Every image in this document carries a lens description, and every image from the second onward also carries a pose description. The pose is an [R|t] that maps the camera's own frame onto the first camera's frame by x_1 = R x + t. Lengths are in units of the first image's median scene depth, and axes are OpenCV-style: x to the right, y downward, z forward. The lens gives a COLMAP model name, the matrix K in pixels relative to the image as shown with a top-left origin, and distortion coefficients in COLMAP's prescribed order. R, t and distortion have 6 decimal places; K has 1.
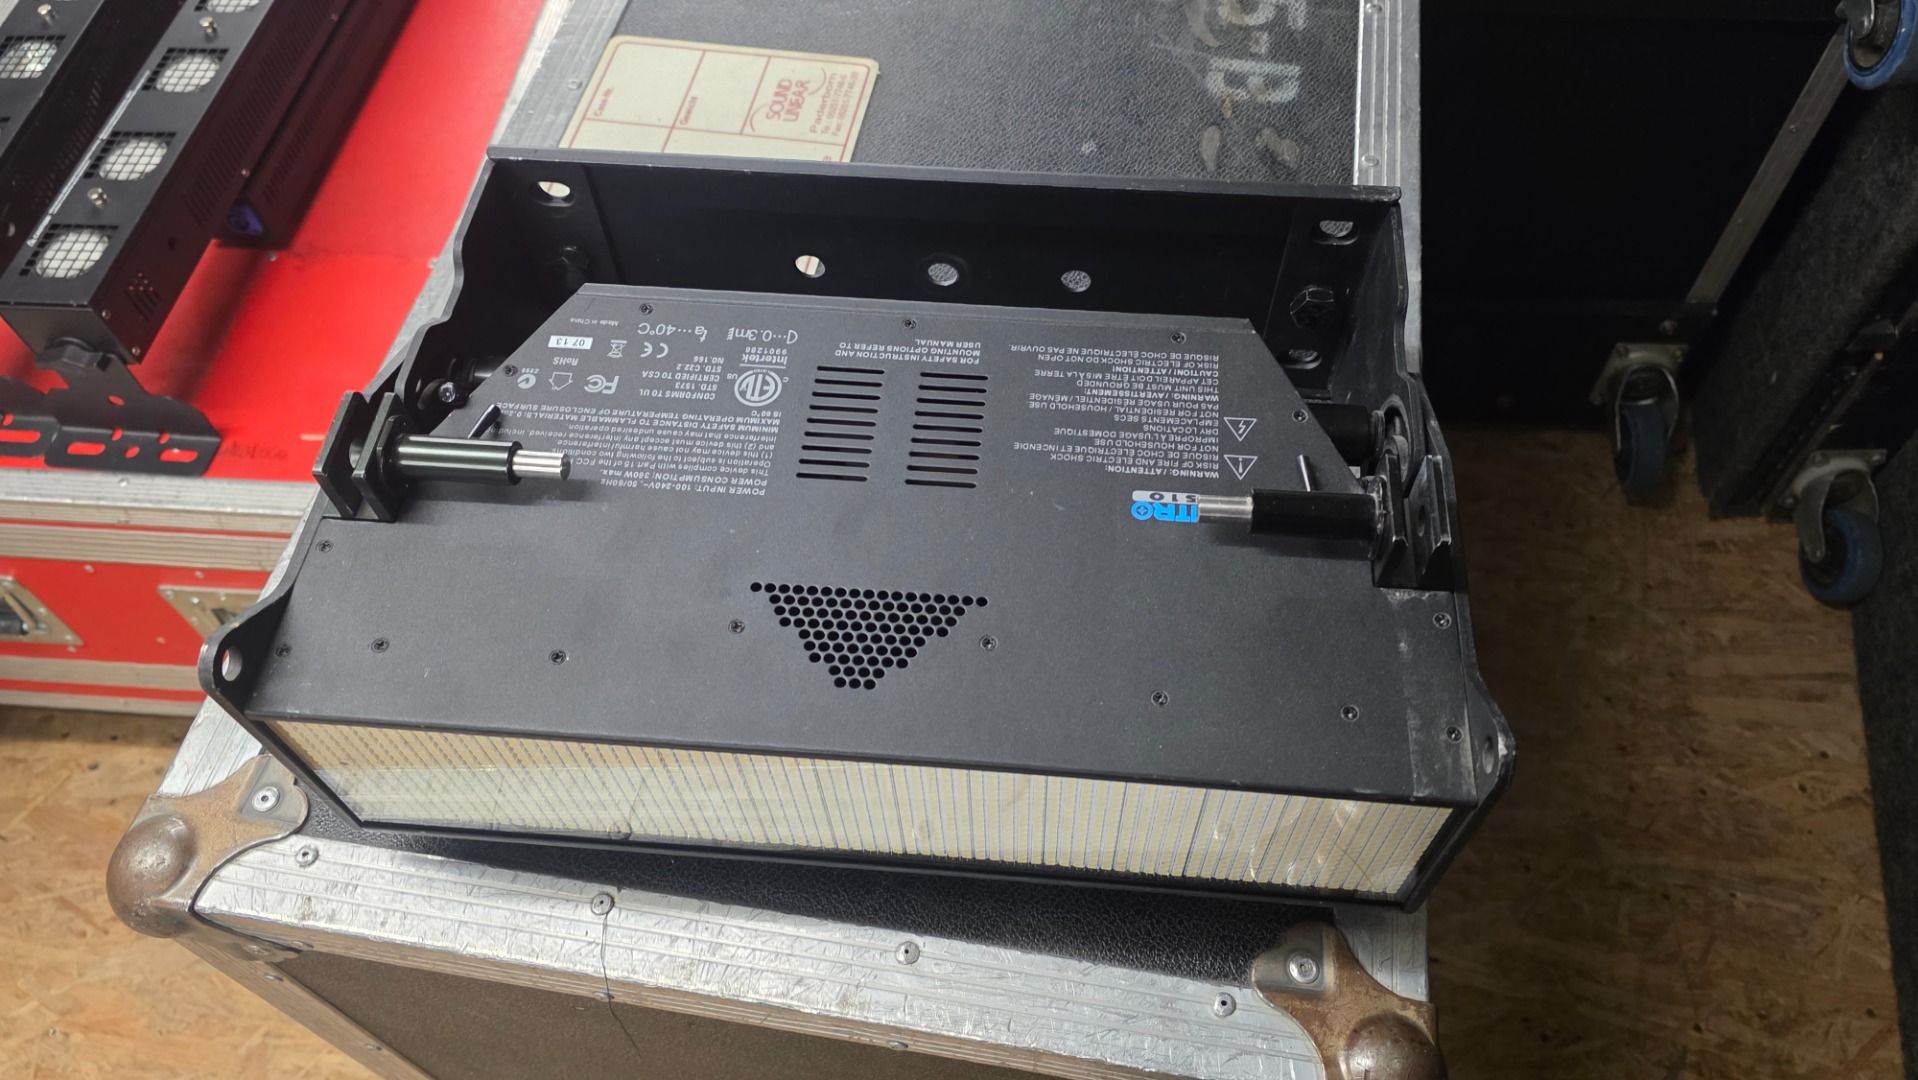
lens RADIAL K [[1373.5, 0, 958.5], [0, 1373.5, 535.8], [0, 0, 1]] dist [0.012077, -0.009925]
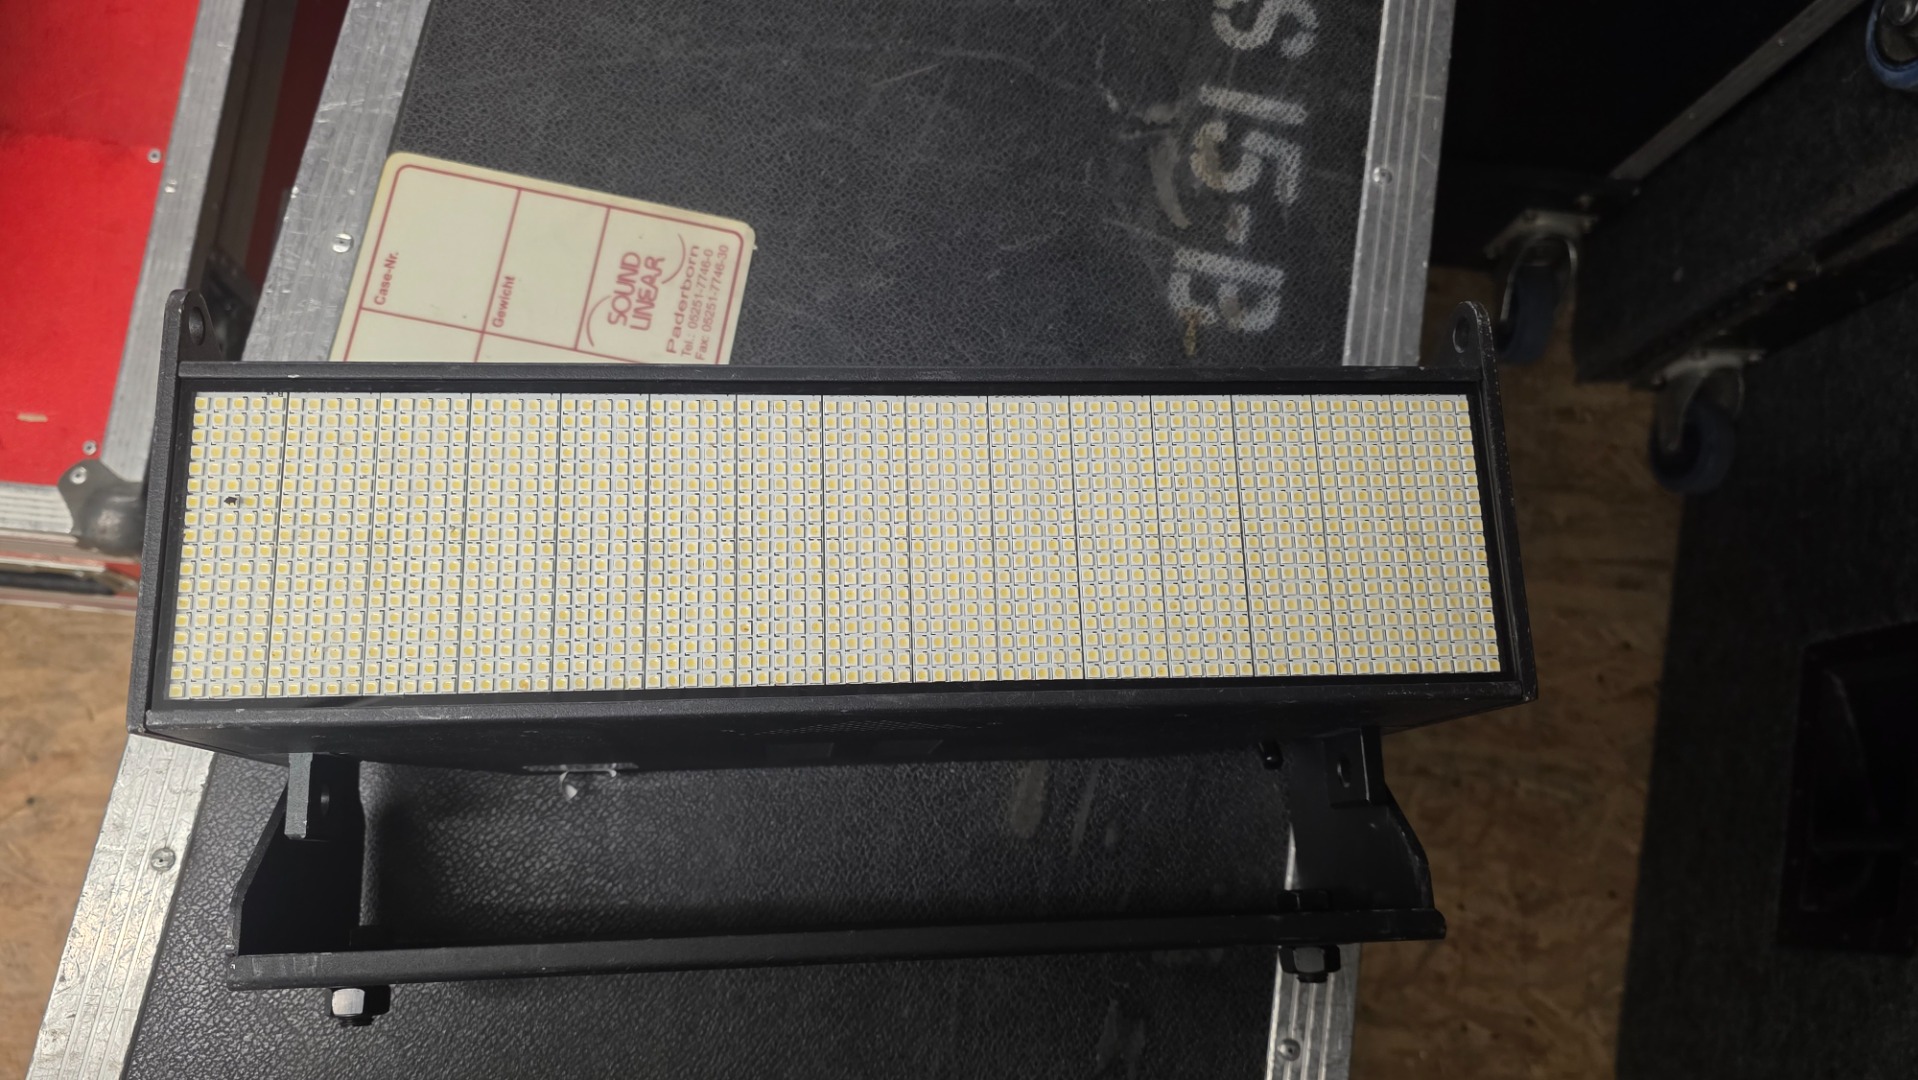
lens RADIAL K [[1373.5, 0, 914.9], [0, 1373.5, 560.3], [0, 0, 1]] dist [0.012077, -0.009925]
pose [[0.992919, 0.025086, 0.116115, -0.052598], [-0.065614, 0.930634, 0.360020, -0.445872], [-0.099029, -0.365089, 0.925691, 0.211513]]
